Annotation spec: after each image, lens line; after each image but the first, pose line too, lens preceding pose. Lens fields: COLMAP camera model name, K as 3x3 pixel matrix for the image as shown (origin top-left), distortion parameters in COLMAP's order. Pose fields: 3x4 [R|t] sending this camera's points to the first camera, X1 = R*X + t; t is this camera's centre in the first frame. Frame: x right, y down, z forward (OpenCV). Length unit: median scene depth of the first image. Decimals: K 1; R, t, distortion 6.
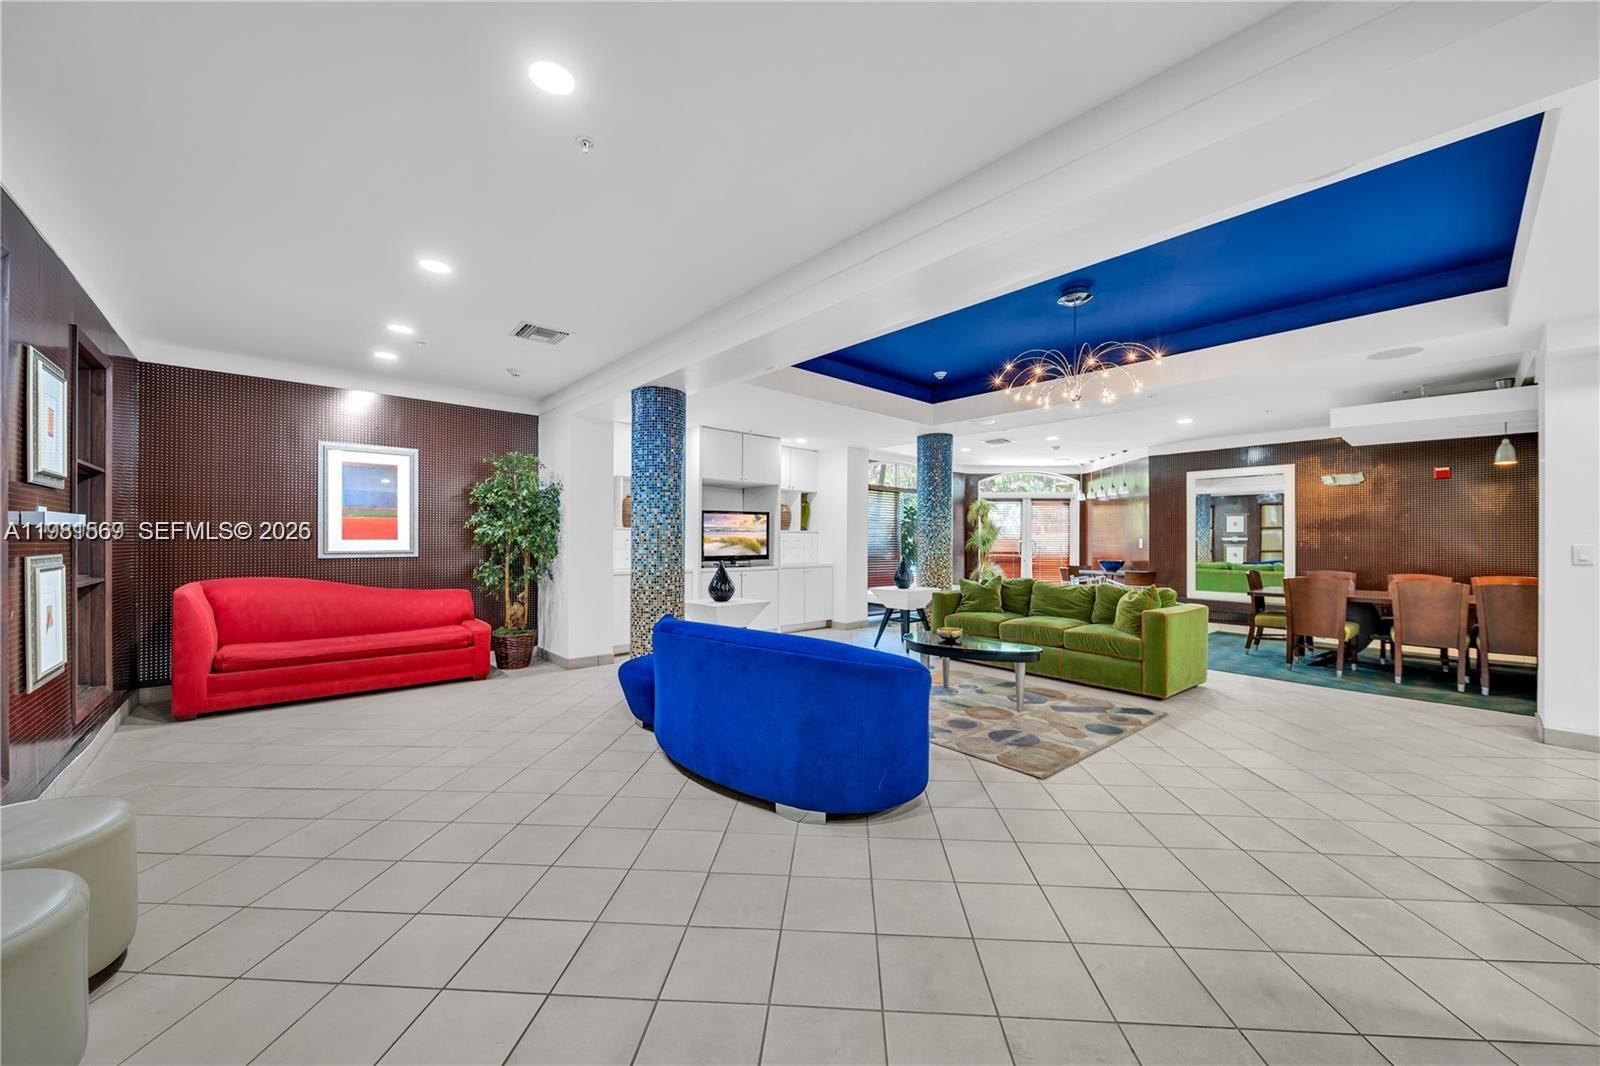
lens RADIAL K [[745.2, 0, 800.0], [0, 745.2, 533.0], [0, 0, 1]] dist [-0.108968, -0.000088]
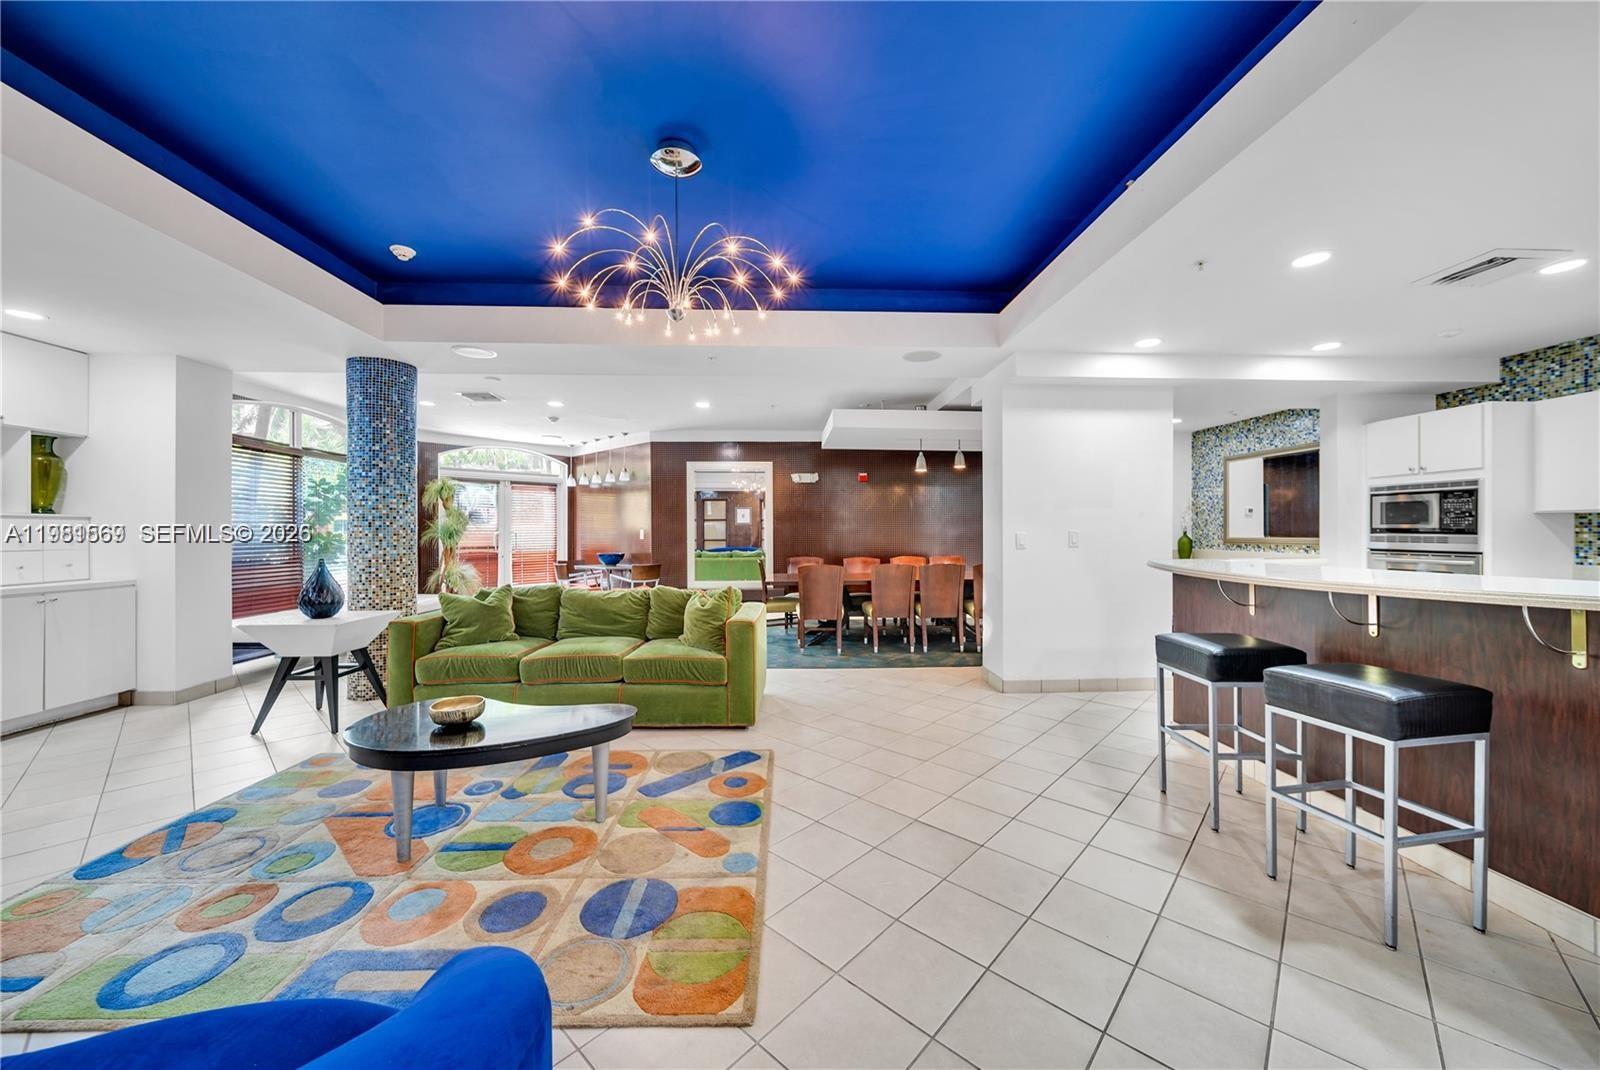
lens RADIAL K [[574.6, 0, 799.8], [0, 574.6, 532.6], [0, 0, 1]] dist [0.000893, -0.000048]
pose [[0.642501, -0.006822, 0.766254, 0.036645], [-0.001570, 0.999947, 0.010219, 0.004726], [-0.766283, -0.007769, 0.642456, 0.423424]]
